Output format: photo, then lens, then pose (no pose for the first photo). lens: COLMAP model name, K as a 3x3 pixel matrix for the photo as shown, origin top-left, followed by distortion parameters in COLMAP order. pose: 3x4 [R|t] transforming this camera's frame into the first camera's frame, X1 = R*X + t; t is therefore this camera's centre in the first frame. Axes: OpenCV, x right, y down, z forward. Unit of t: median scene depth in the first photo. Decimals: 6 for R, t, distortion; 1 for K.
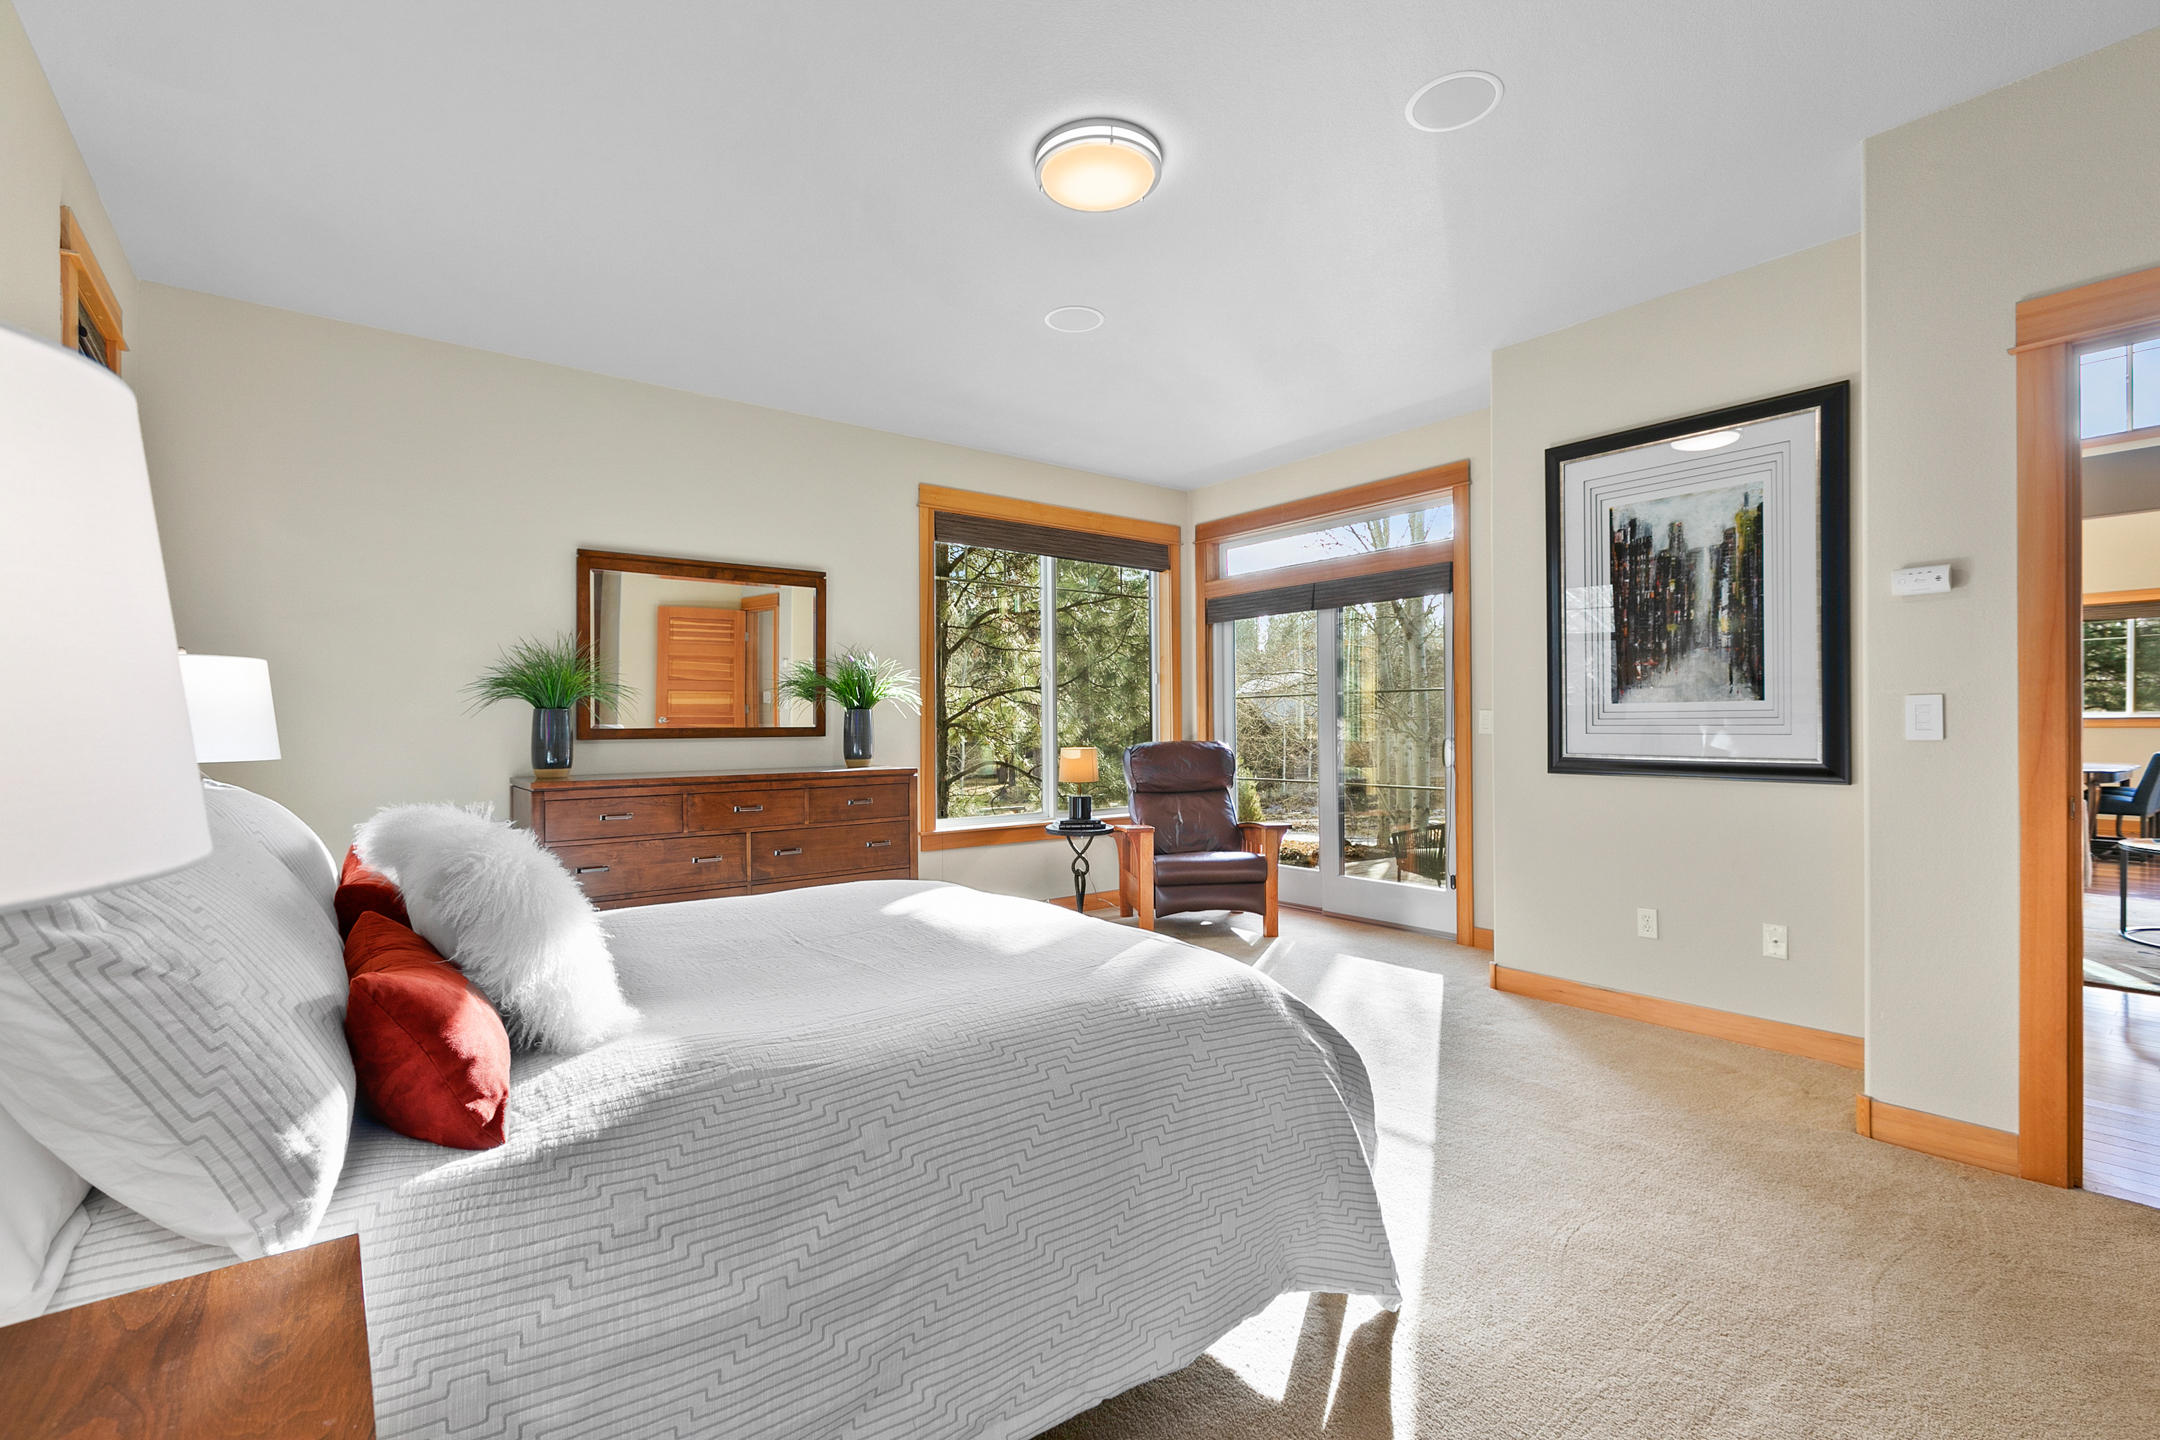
lens RADIAL K [[973.6, 0, 1073.5], [0, 973.6, 726.4], [0, 0, 1]] dist [-0.002856, 0.002374]
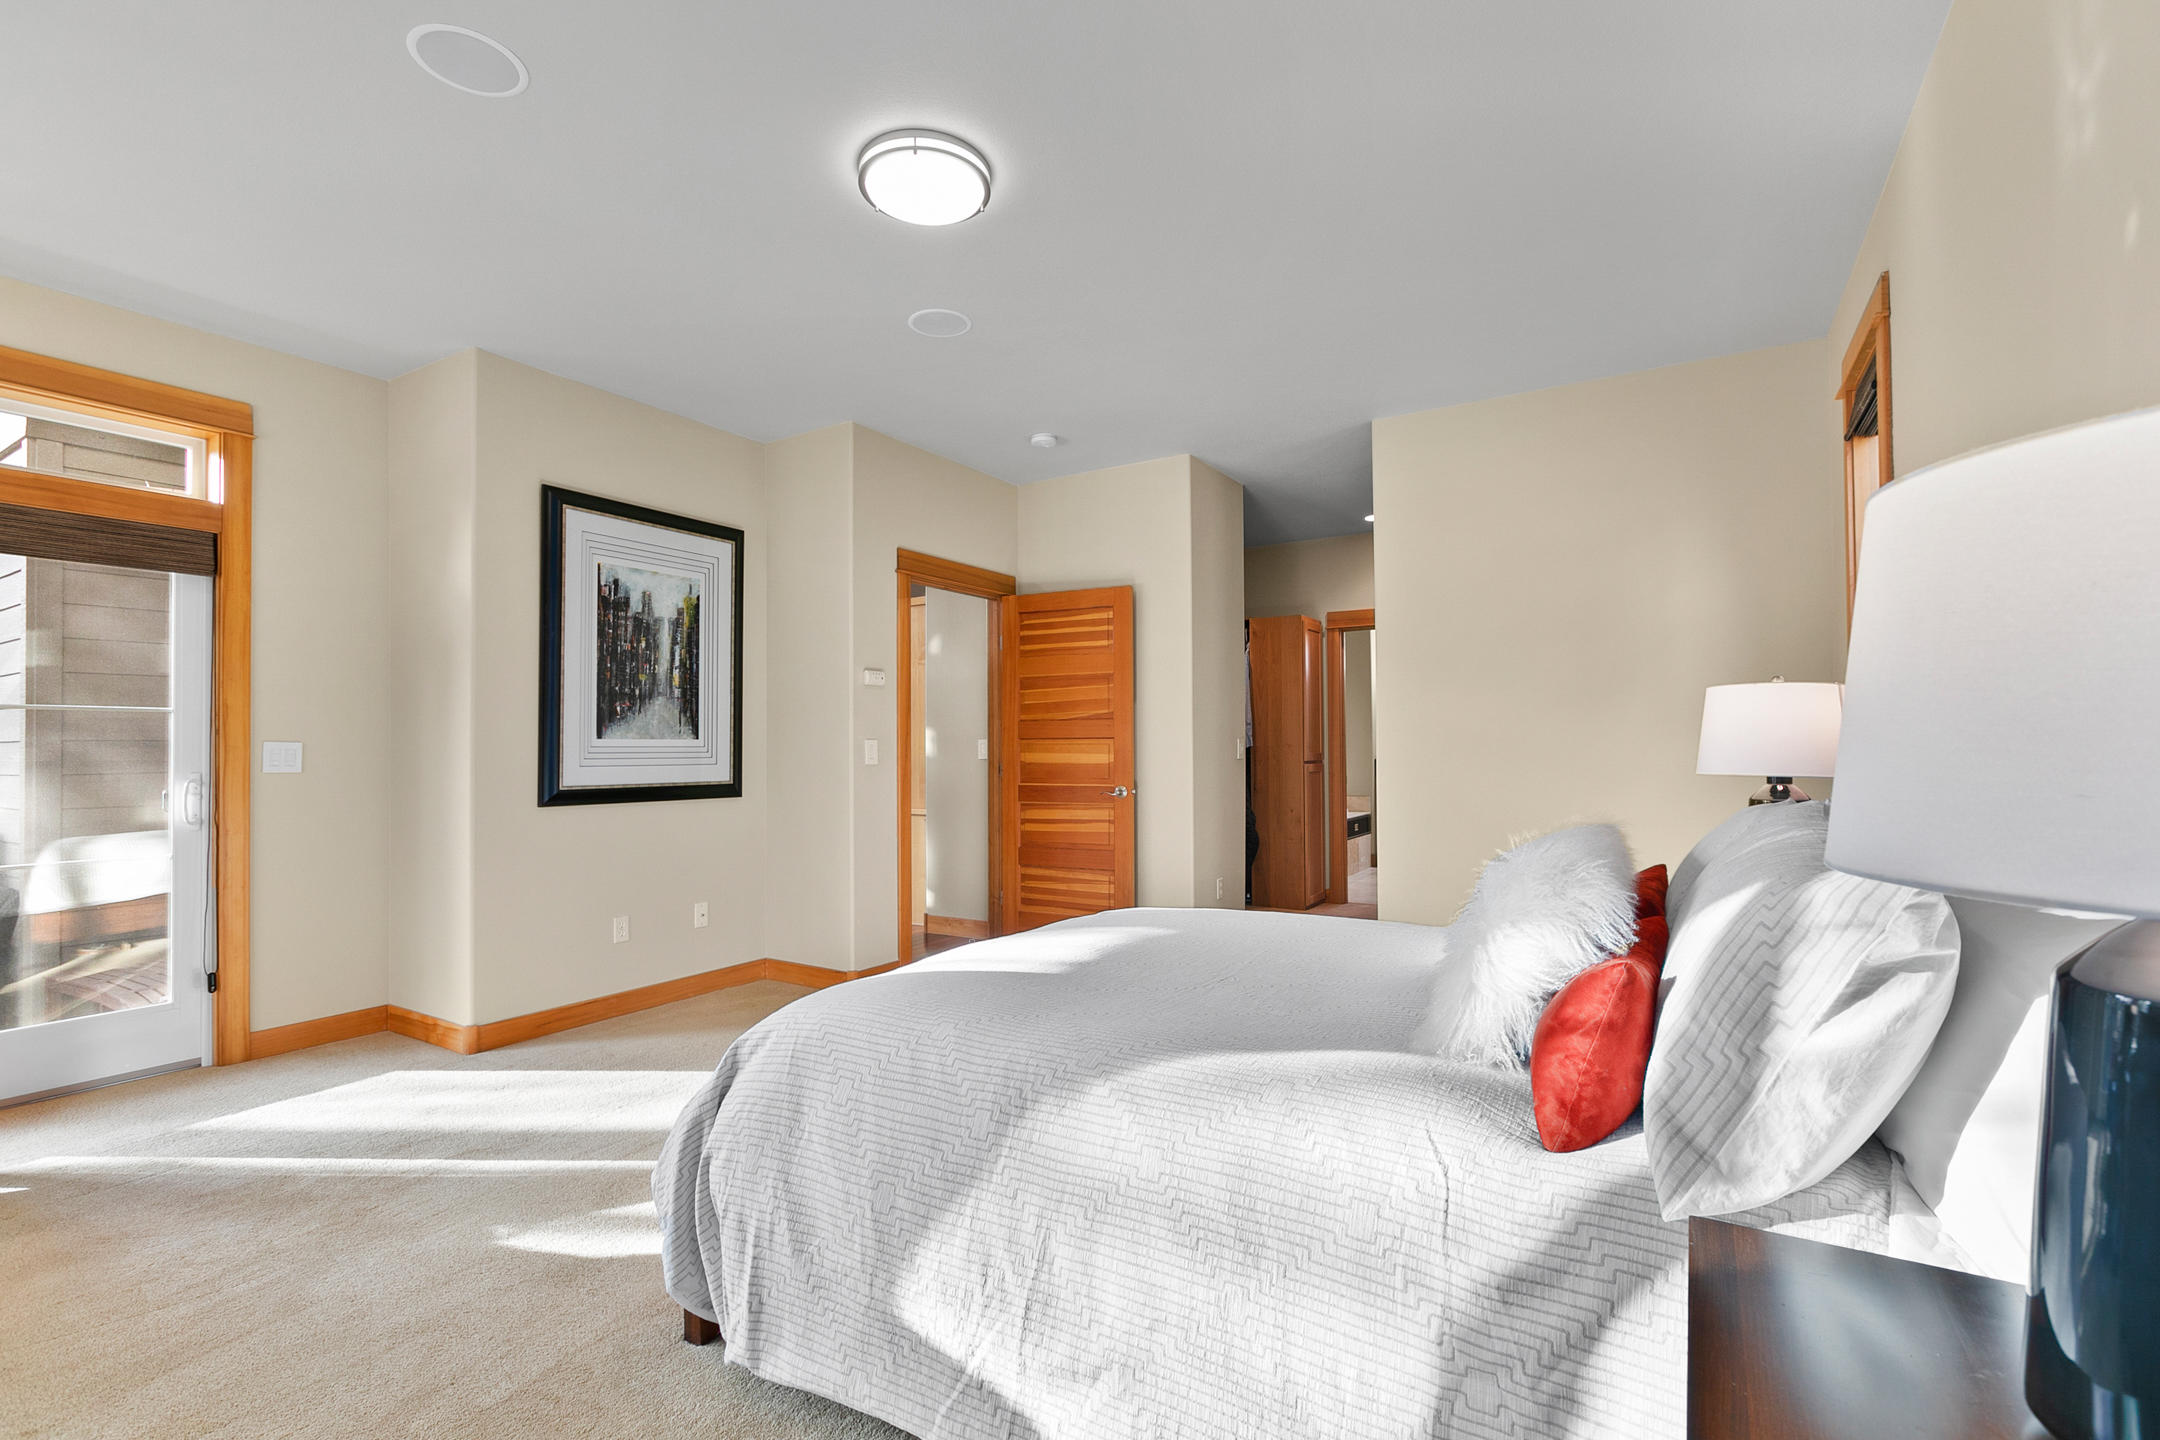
lens RADIAL K [[973.6, 0, 1079.4], [0, 973.6, 726.0], [0, 0, 1]] dist [-0.002856, 0.002374]
pose [[-0.358604, 0.025850, 0.933132, -0.701687], [0.005771, 0.999659, -0.025475, -0.007142], [-0.933472, -0.003750, -0.358631, 0.919141]]
